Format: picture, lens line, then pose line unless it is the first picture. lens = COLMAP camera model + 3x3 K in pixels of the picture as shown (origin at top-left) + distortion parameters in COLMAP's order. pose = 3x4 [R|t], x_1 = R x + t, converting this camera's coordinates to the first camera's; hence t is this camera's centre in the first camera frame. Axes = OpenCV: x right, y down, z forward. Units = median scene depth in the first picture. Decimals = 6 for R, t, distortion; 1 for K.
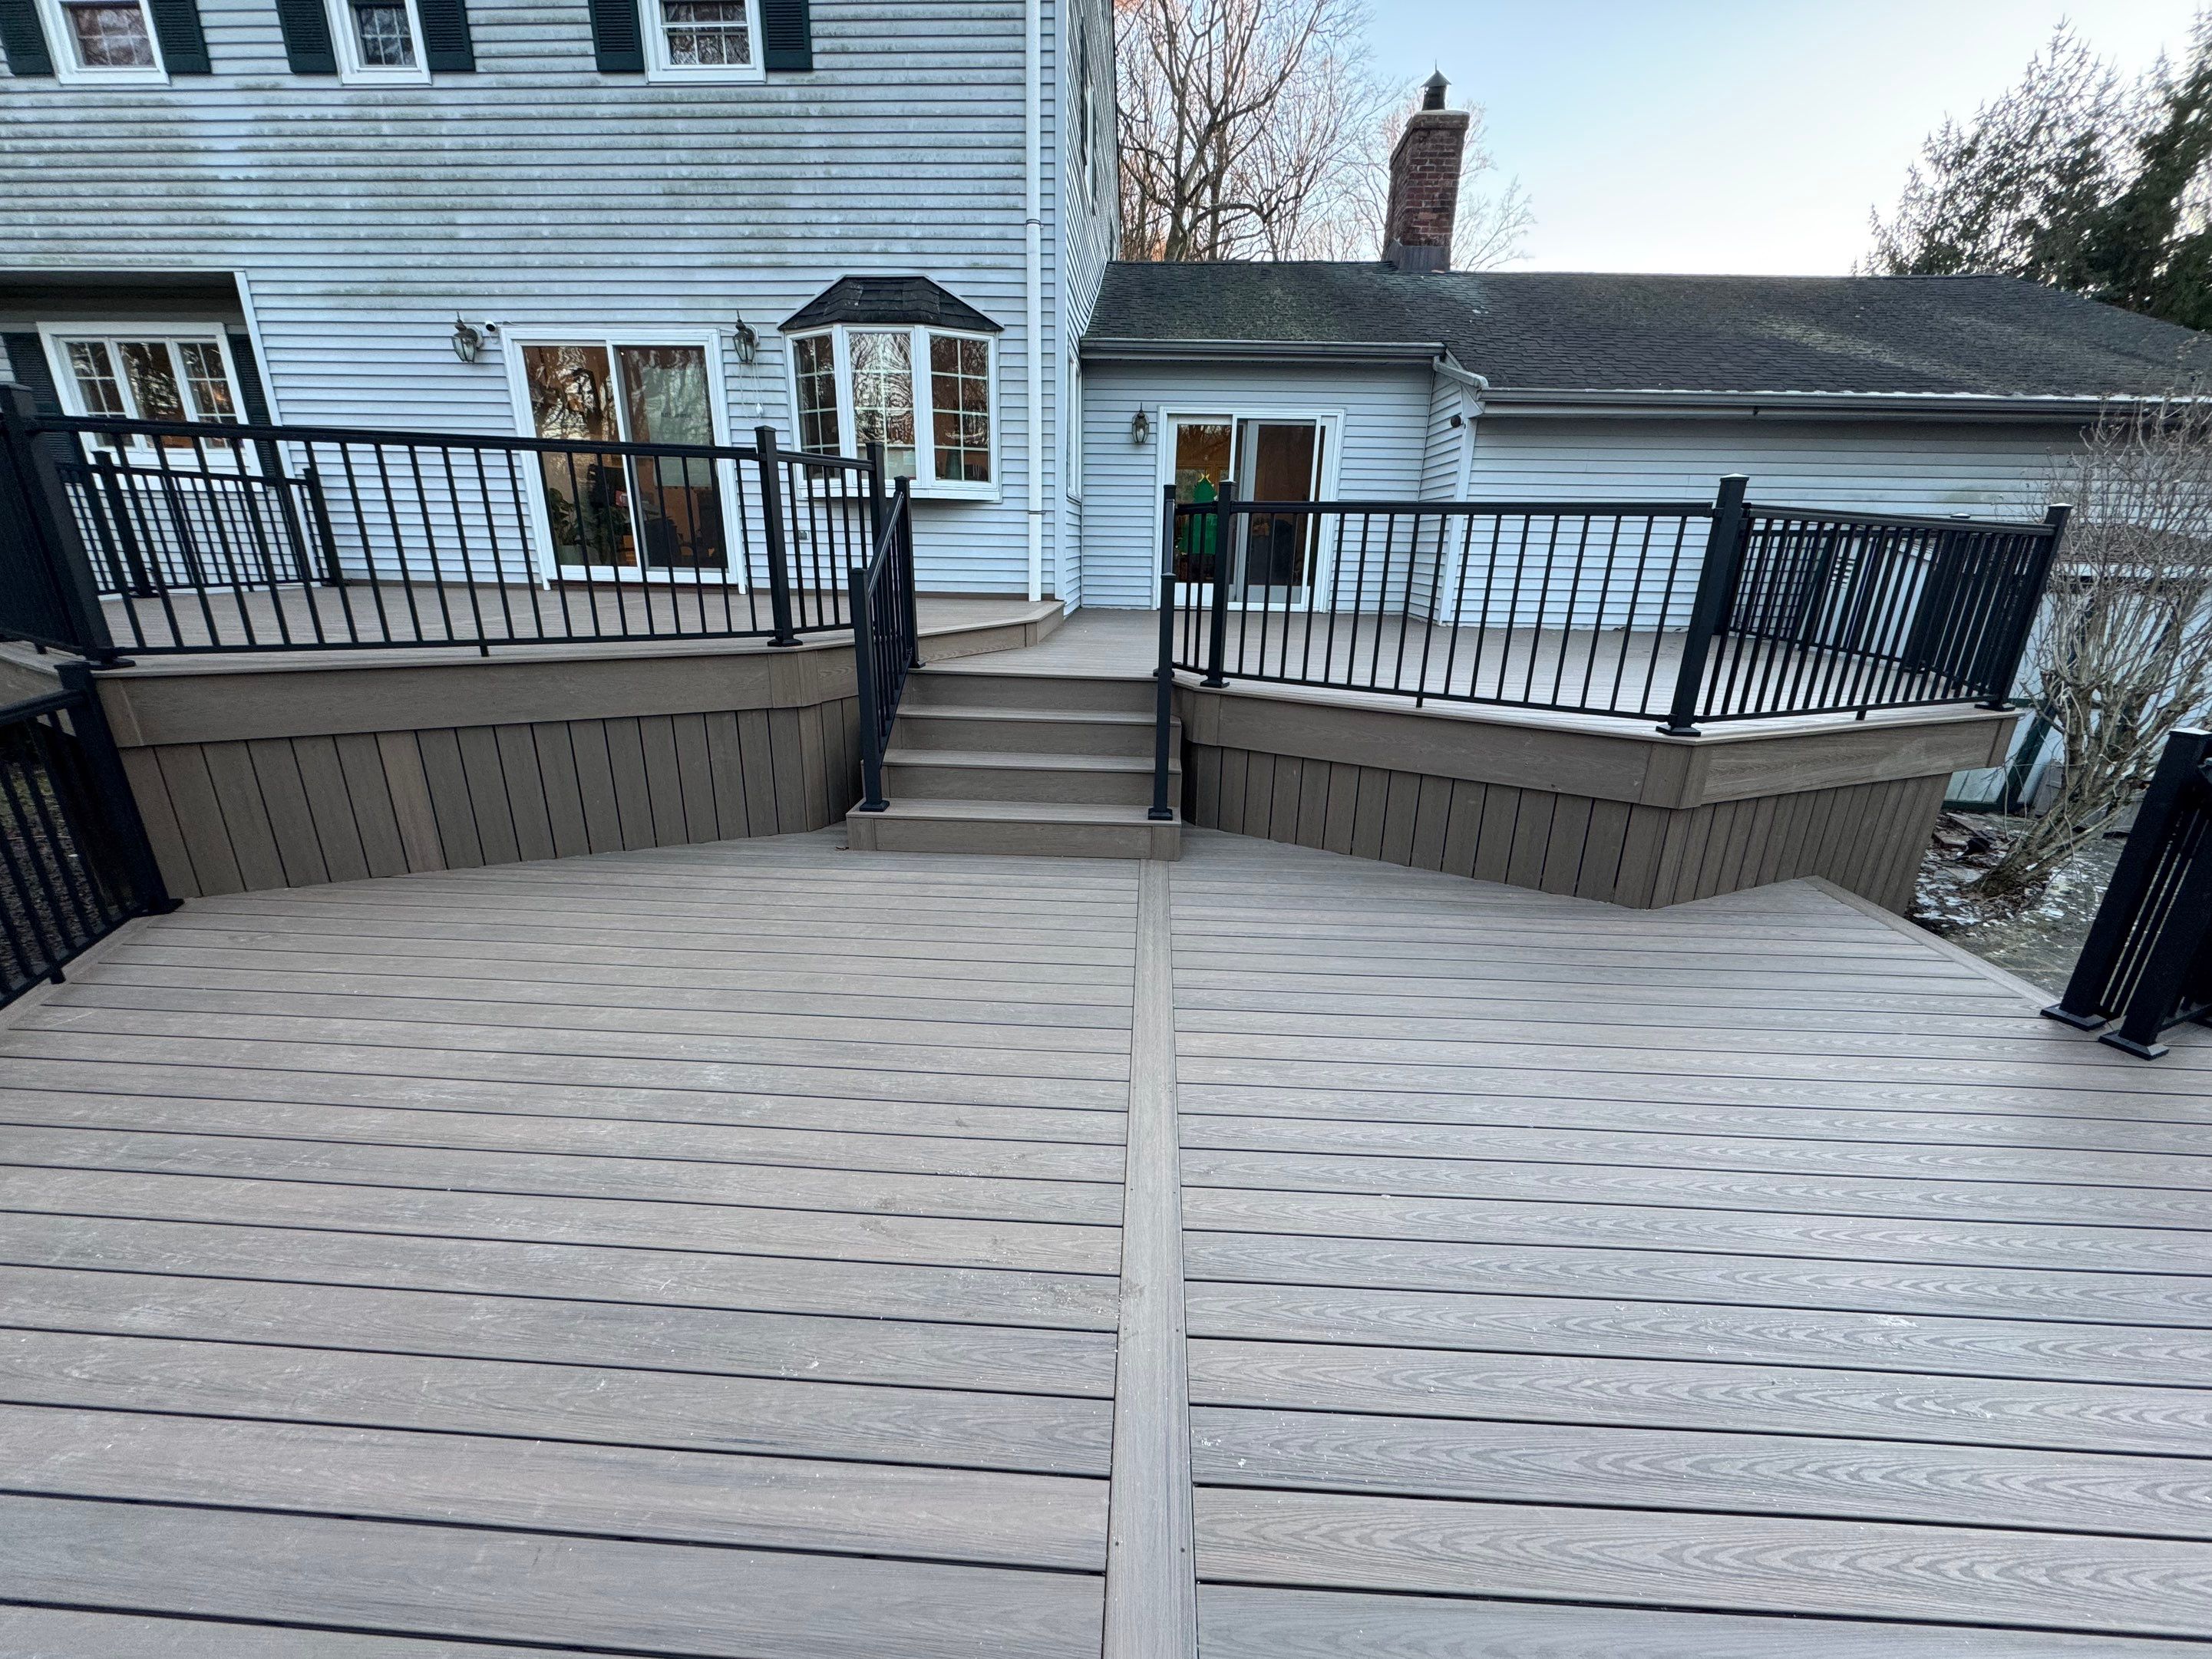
lens RADIAL K [[875.7, 0, 1108.5], [0, 875.7, 829.4], [0, 0, 1]] dist [-0.006882, 0.001347]
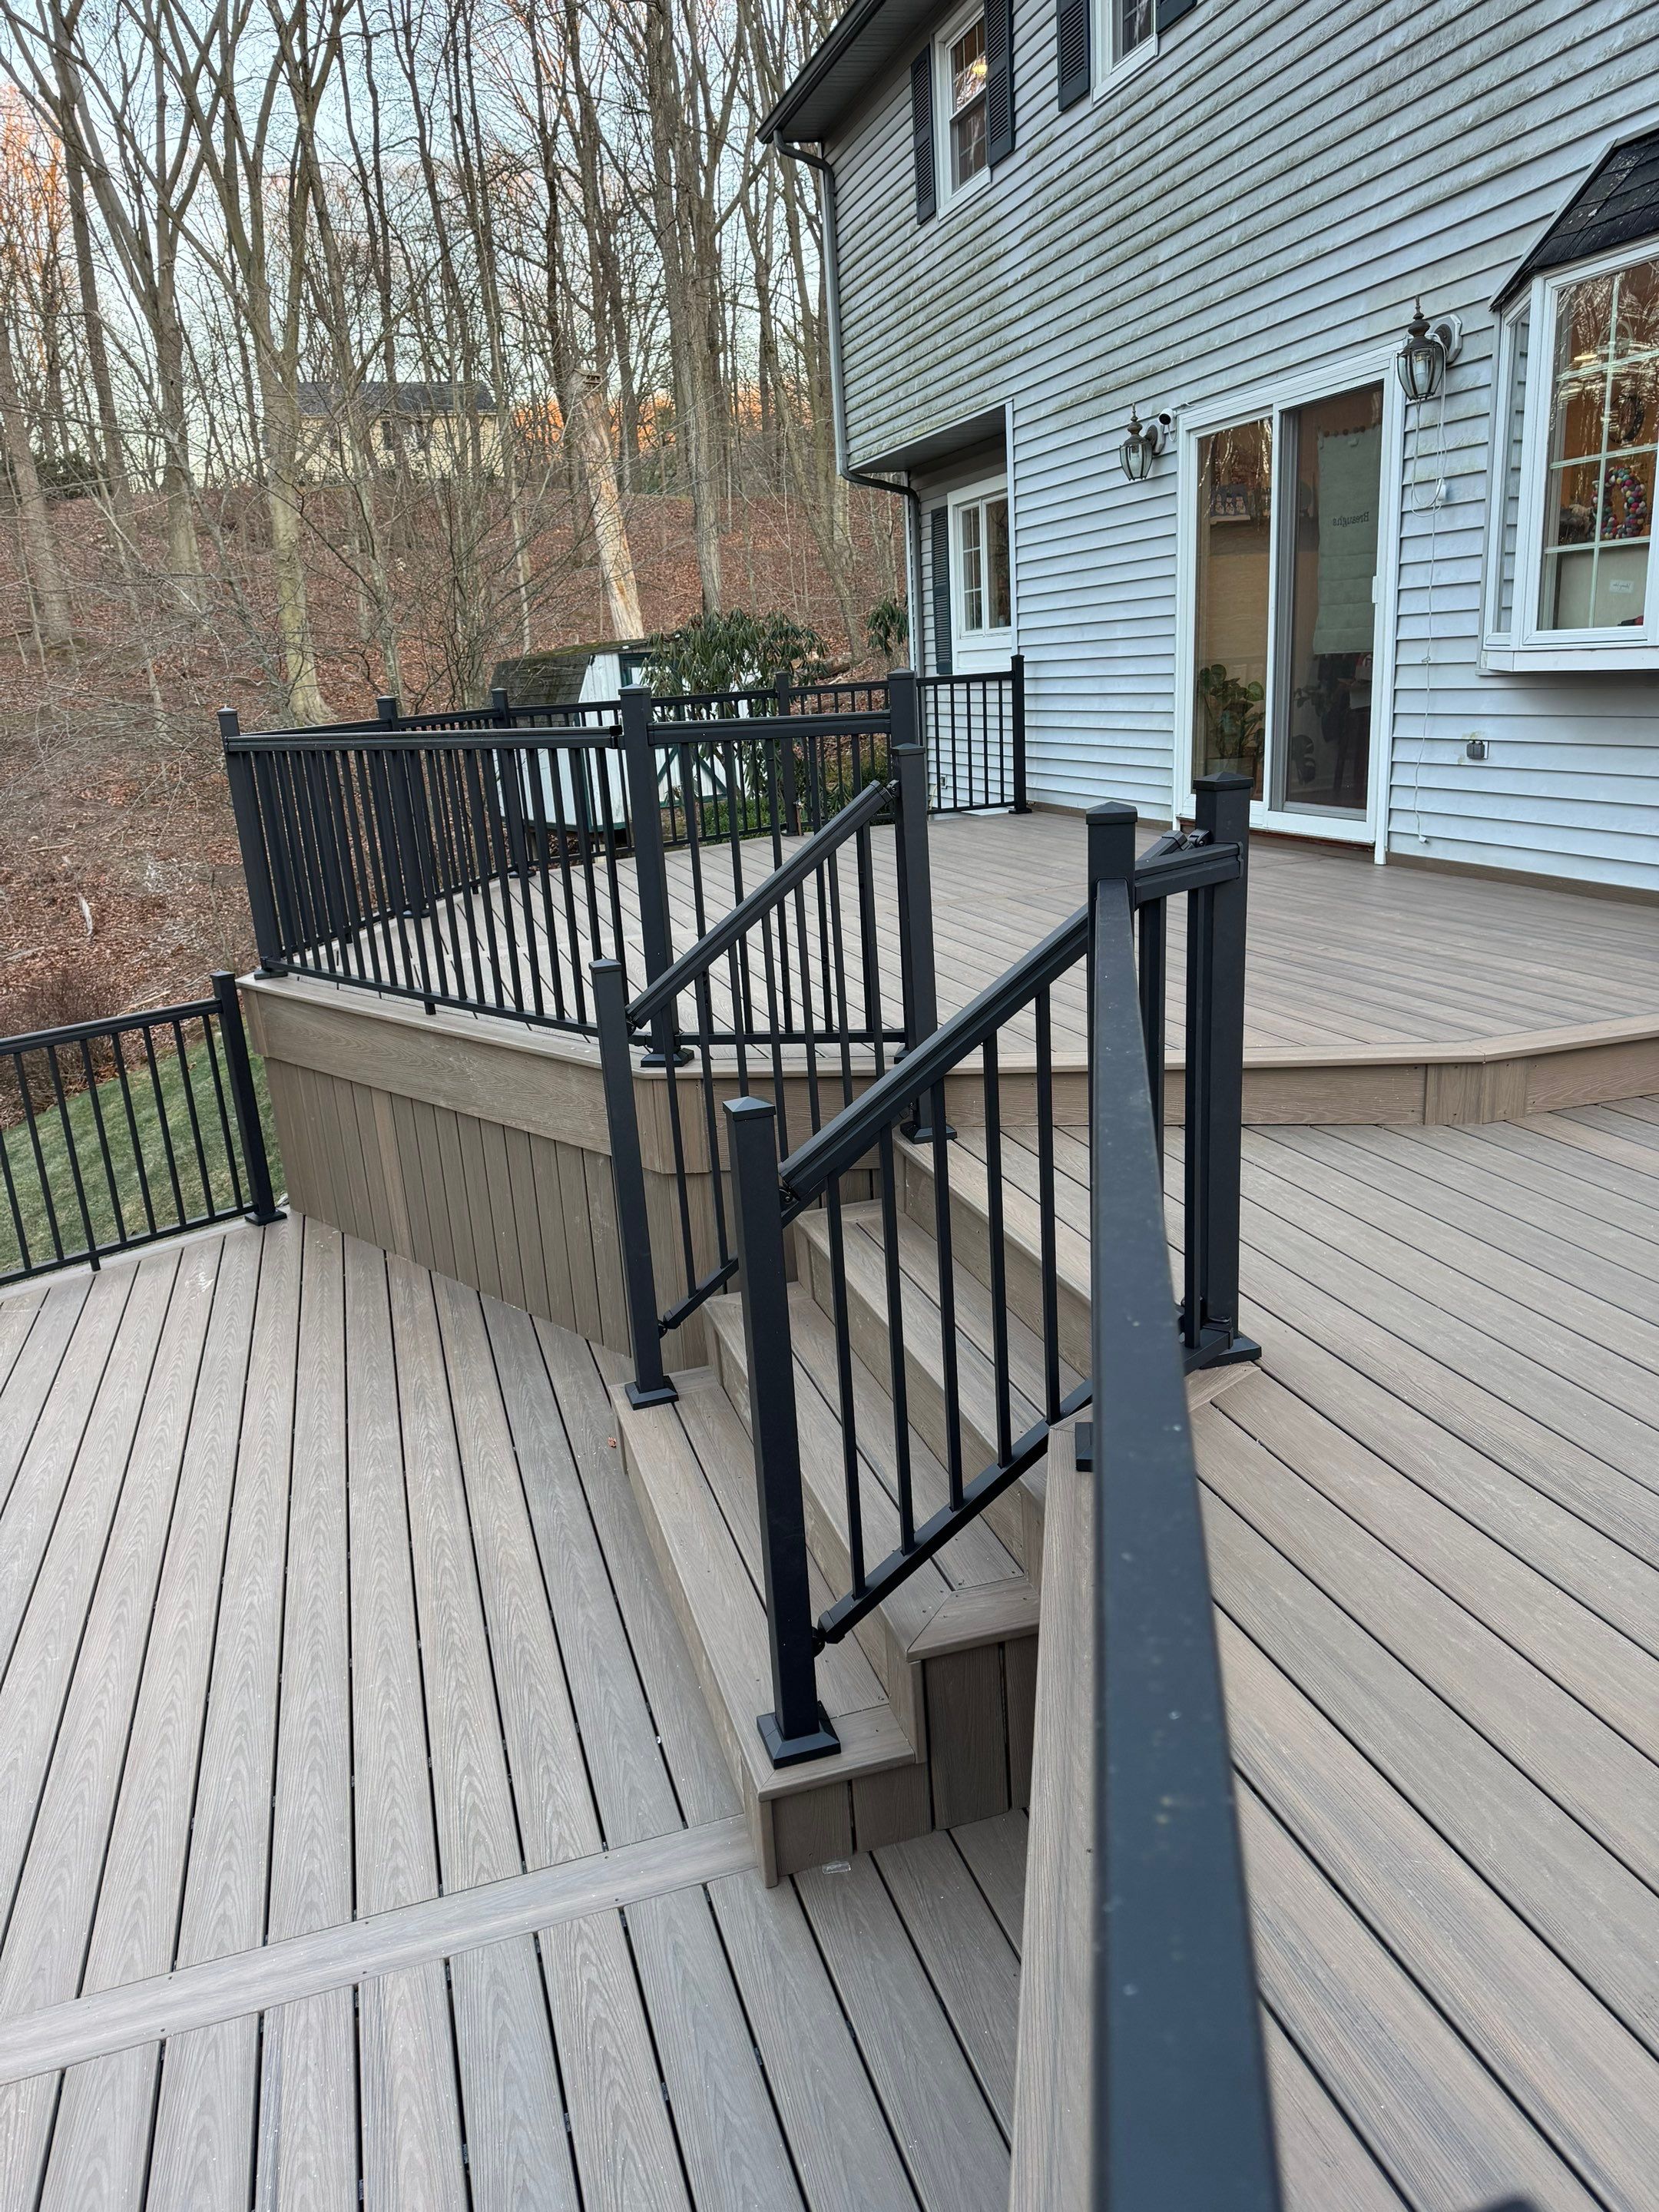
lens RADIAL K [[1553.7, 0, 840.8], [0, 1553.7, 1121.4], [0, 0, 1]] dist [0.037127, -0.034086]
pose [[0.375529, 0.217204, -0.901000, 0.333498], [-0.240671, 0.961655, 0.131516, -0.194212], [0.895017, 0.167457, 0.413405, 0.435217]]
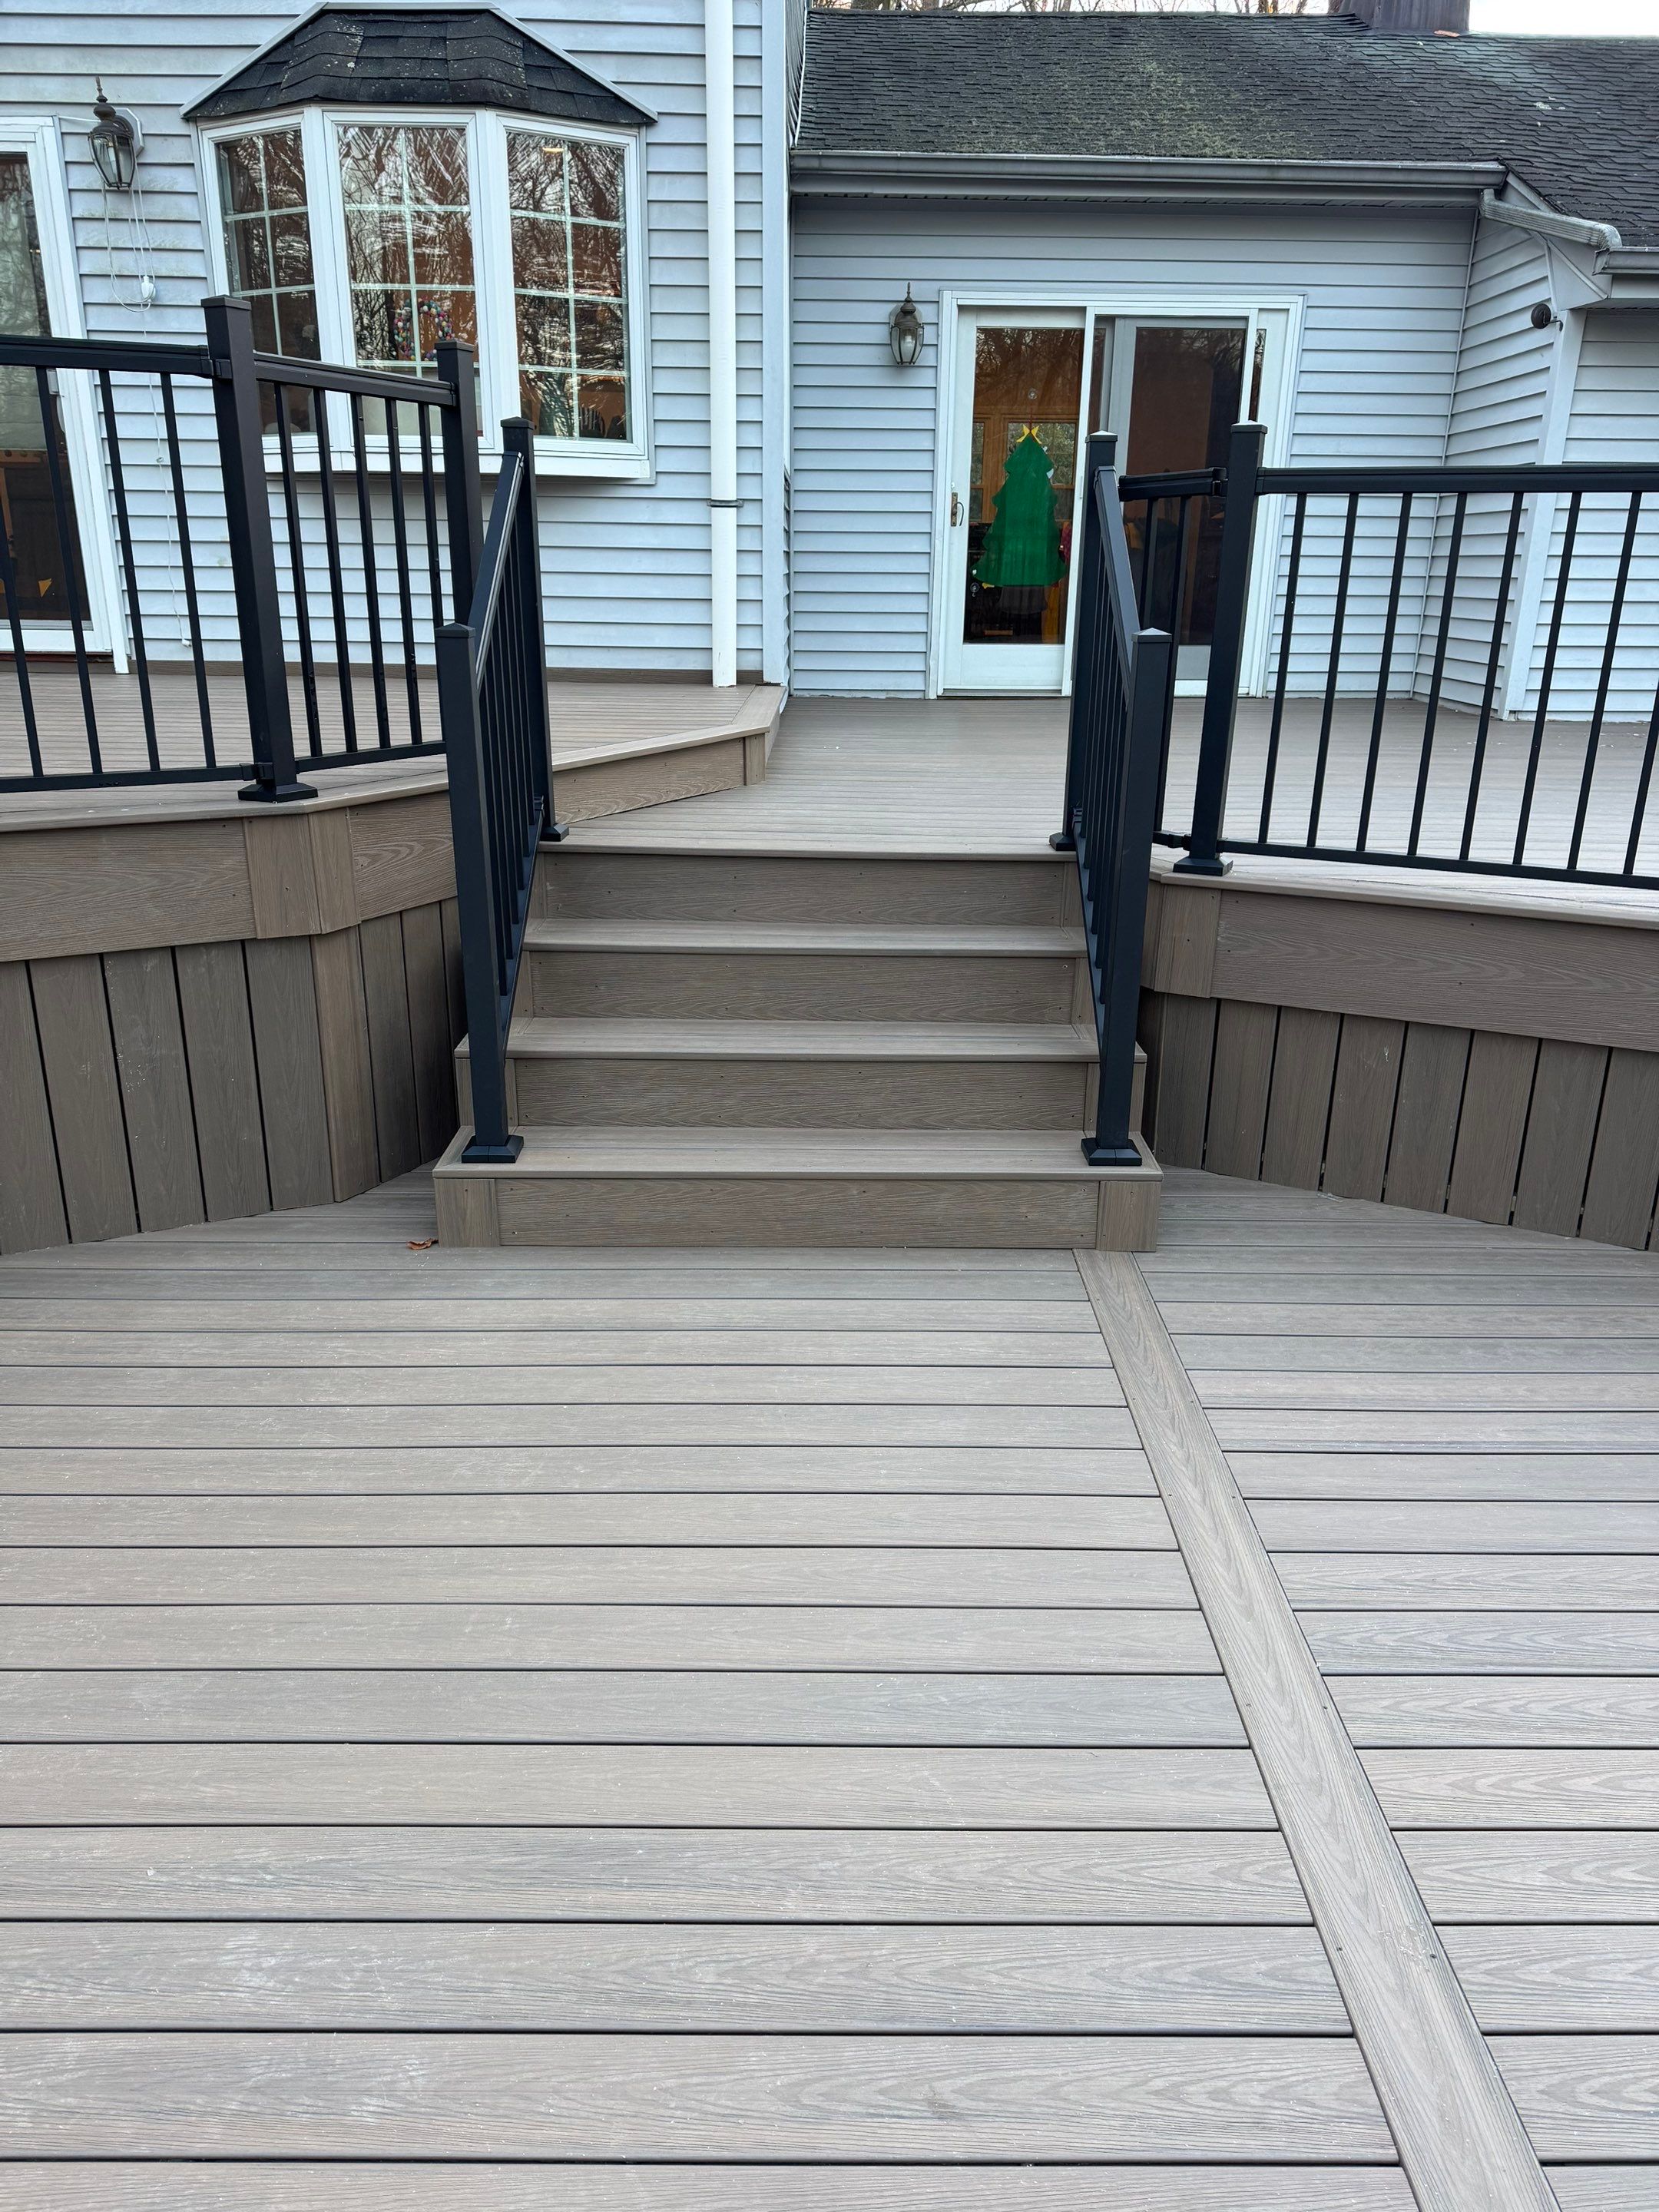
lens RADIAL K [[1553.7, 0, 835.1], [0, 1553.7, 1107.4], [0, 0, 1]] dist [0.037127, -0.034086]
pose [[0.998345, -0.025243, 0.051670, -0.080349], [0.024288, 0.999524, 0.019024, -0.037211], [-0.052126, -0.017738, 0.998483, 0.111311]]
